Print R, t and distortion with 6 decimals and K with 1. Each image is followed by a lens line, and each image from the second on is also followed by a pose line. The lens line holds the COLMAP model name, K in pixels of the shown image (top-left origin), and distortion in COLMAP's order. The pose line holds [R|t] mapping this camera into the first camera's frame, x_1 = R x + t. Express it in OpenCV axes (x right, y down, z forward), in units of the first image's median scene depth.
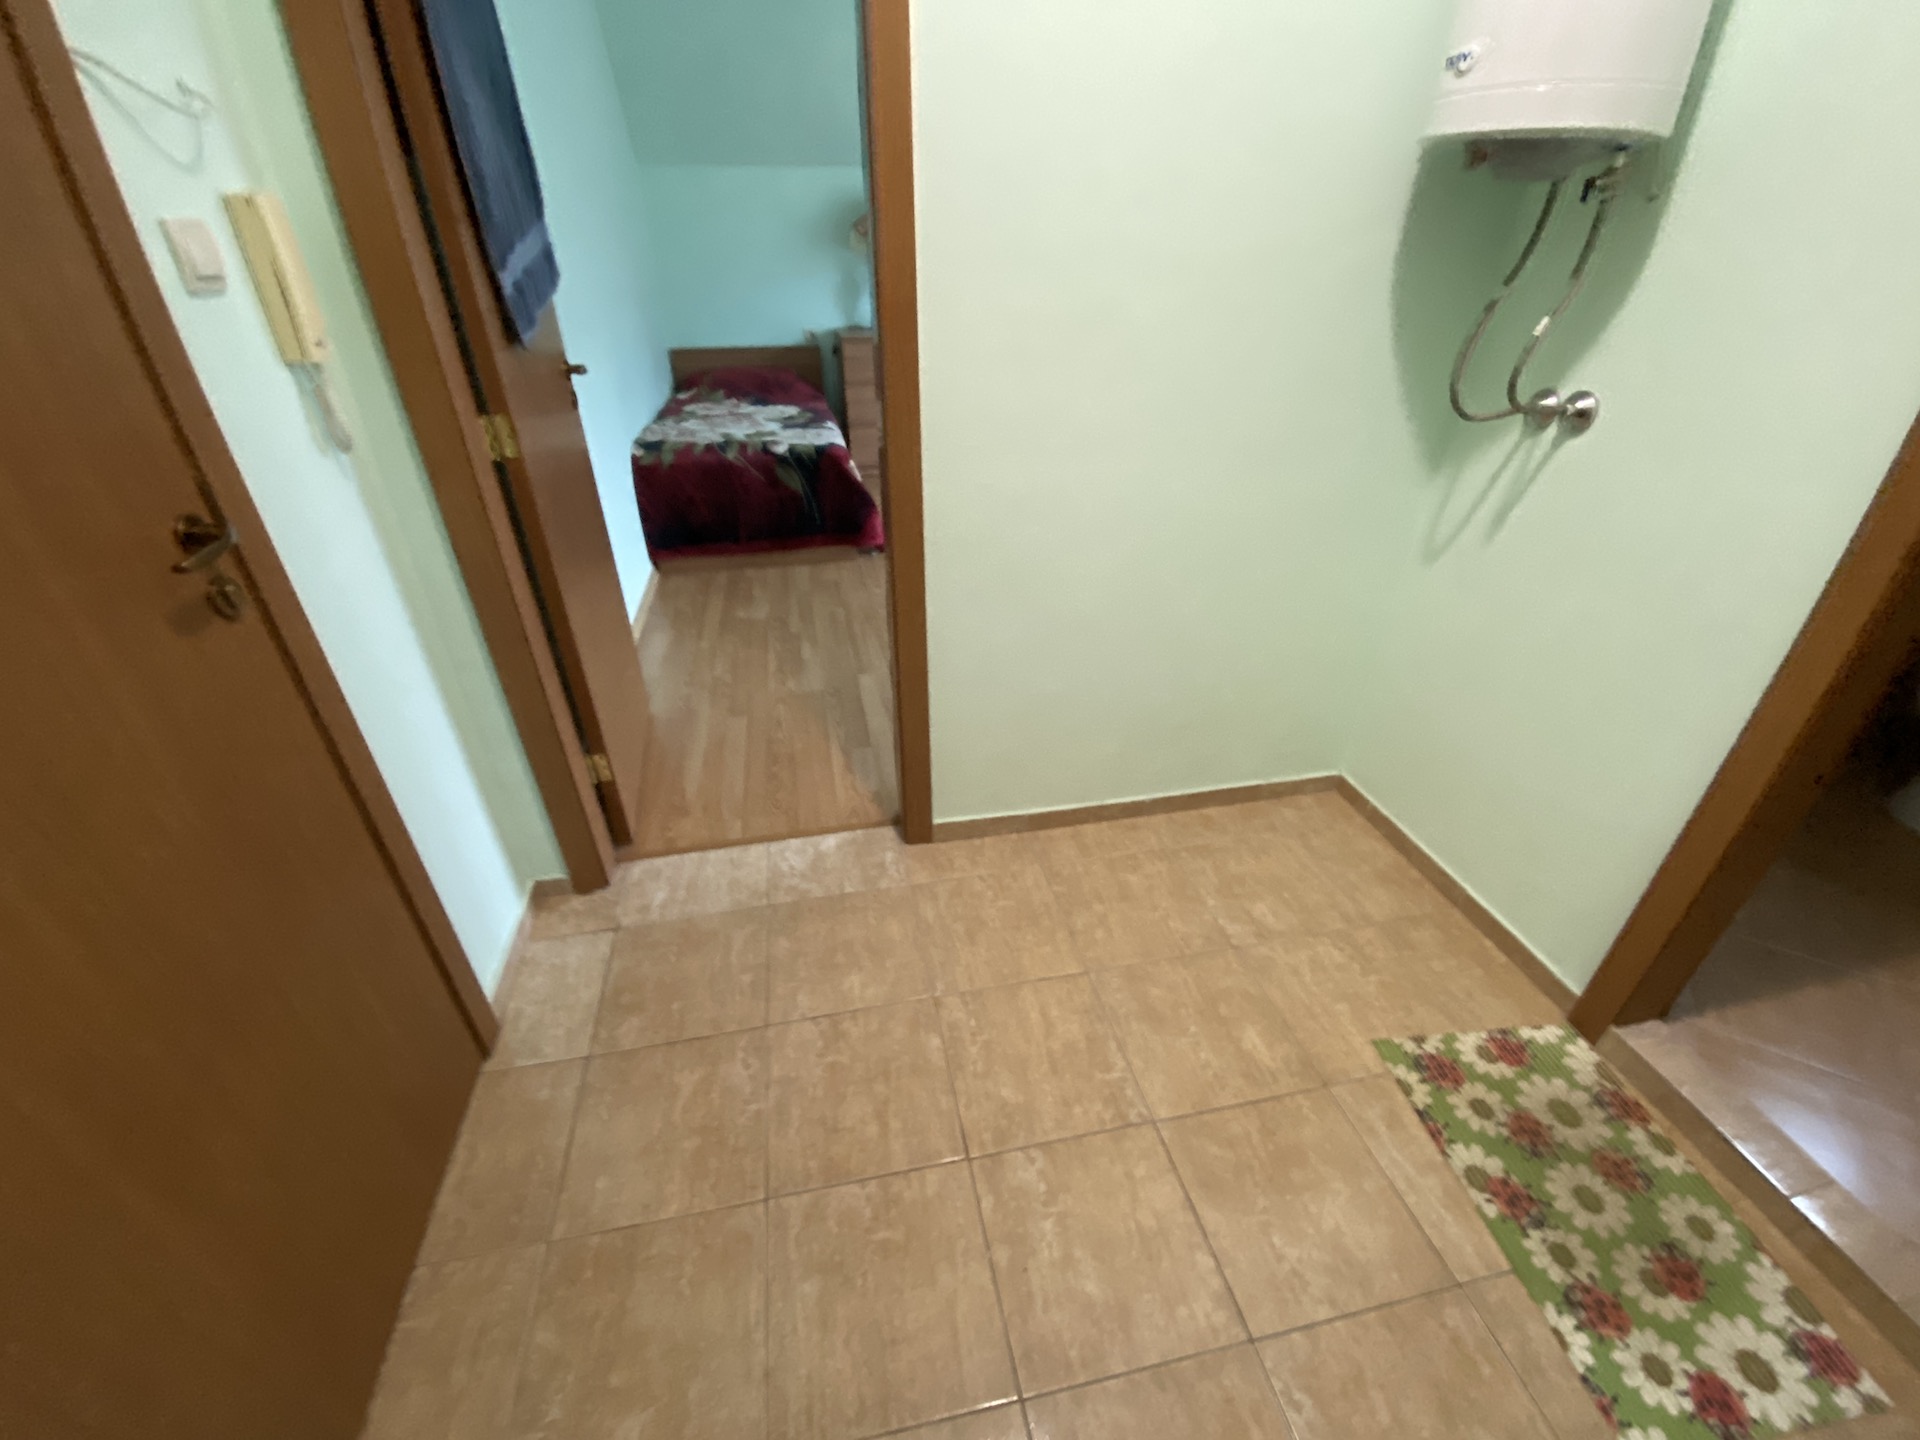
lens RADIAL K [[776.5, 0, 951.7], [0, 776.5, 721.3], [0, 0, 1]] dist [0.016616, -0.018083]
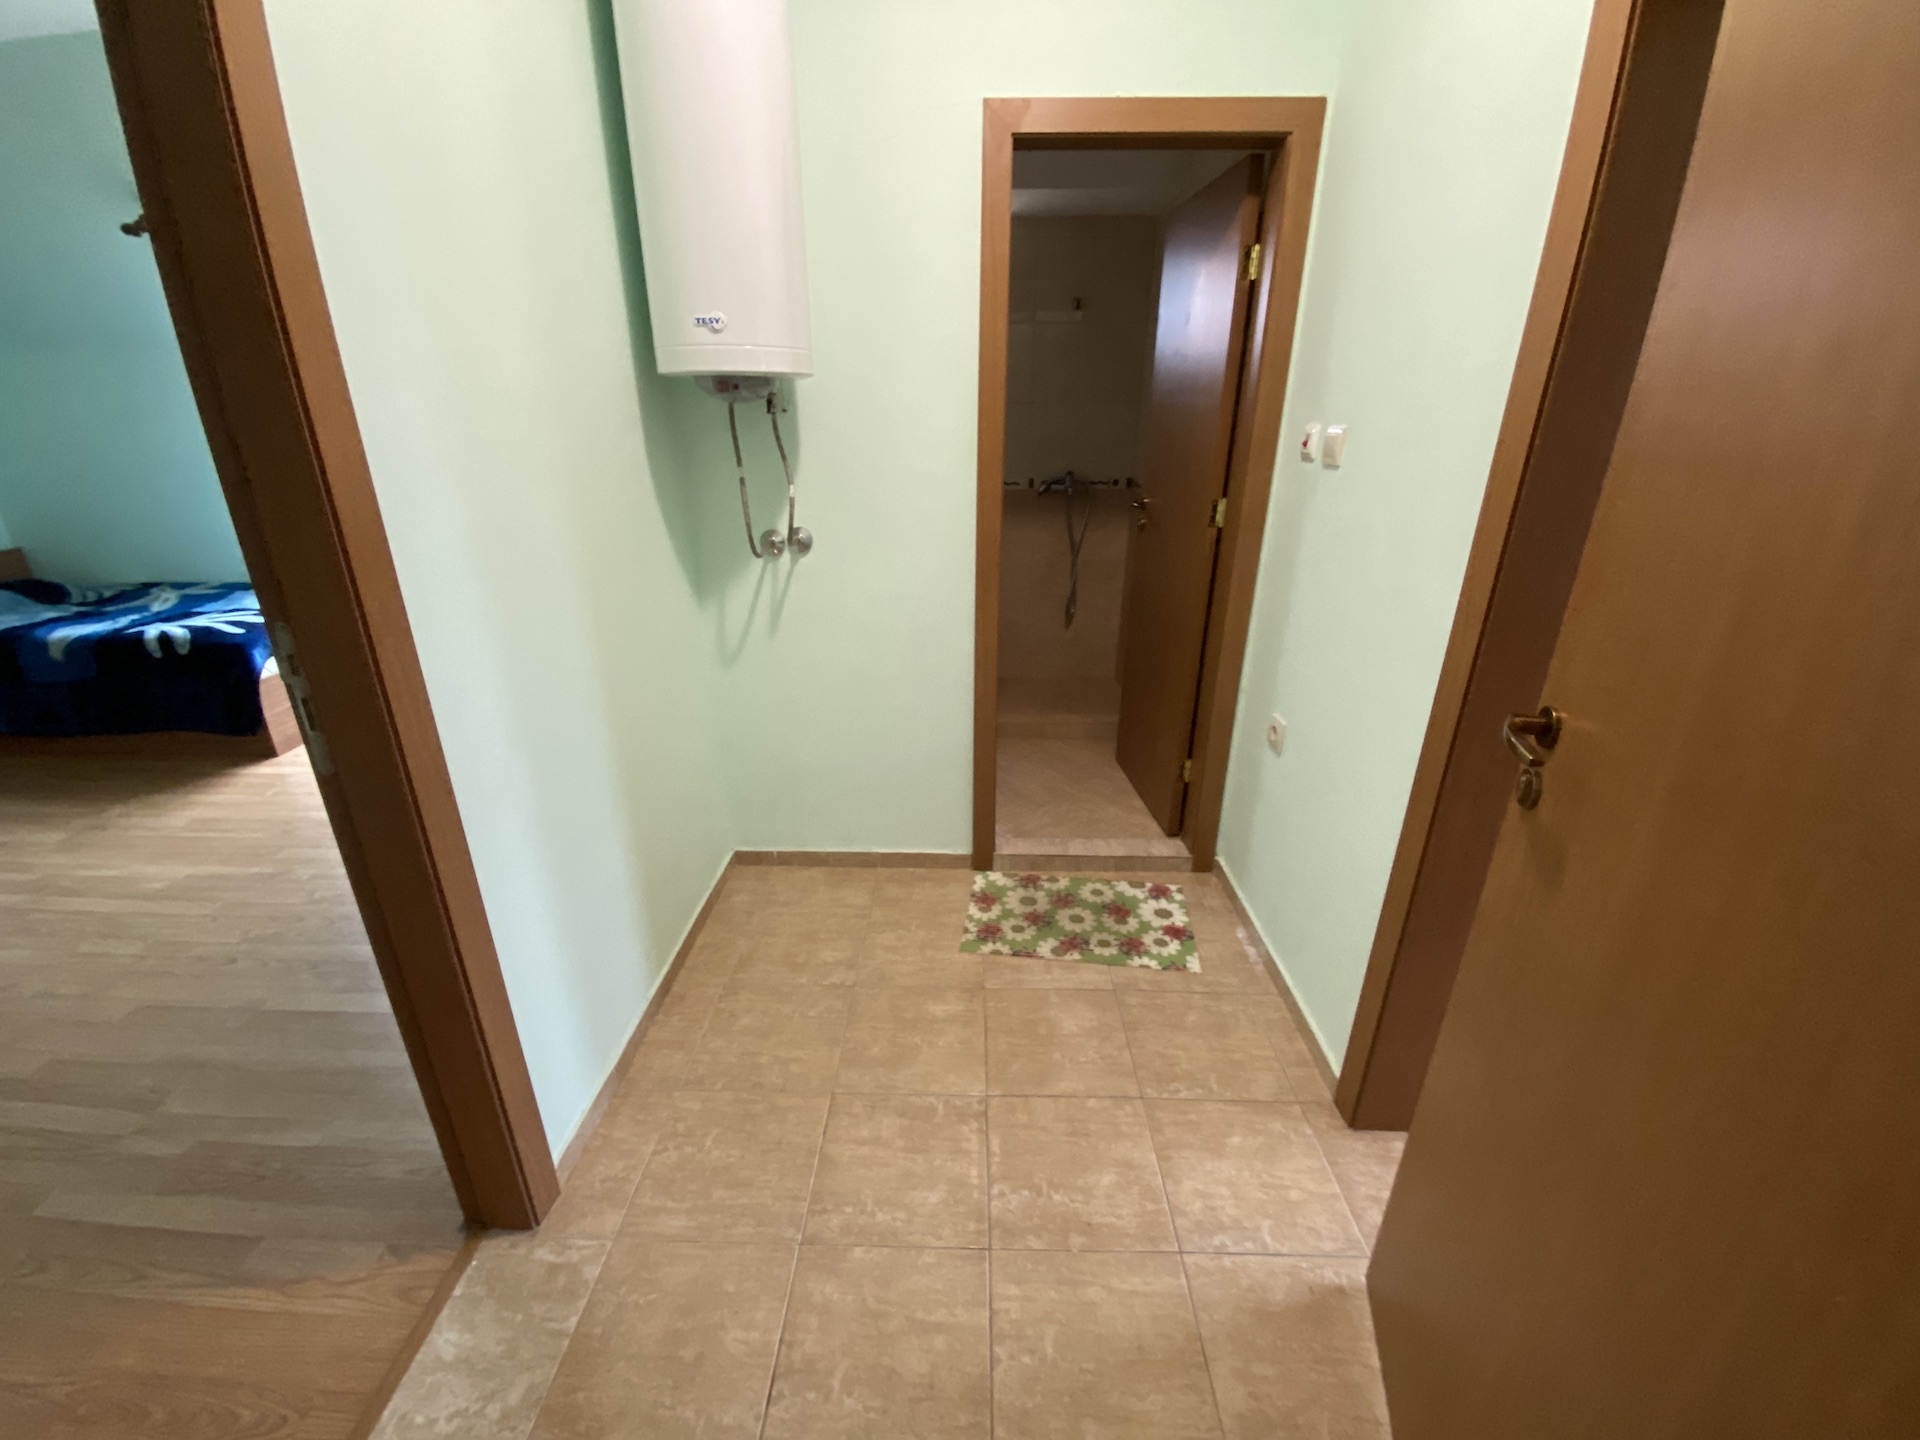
lens RADIAL K [[776.5, 0, 954.2], [0, 776.5, 720.7], [0, 0, 1]] dist [0.016616, -0.018083]
pose [[0.220245, -0.352410, 0.909560, -0.654567], [0.507572, 0.837679, 0.201654, -0.253657], [-0.832984, 0.417254, 0.363368, 0.343681]]
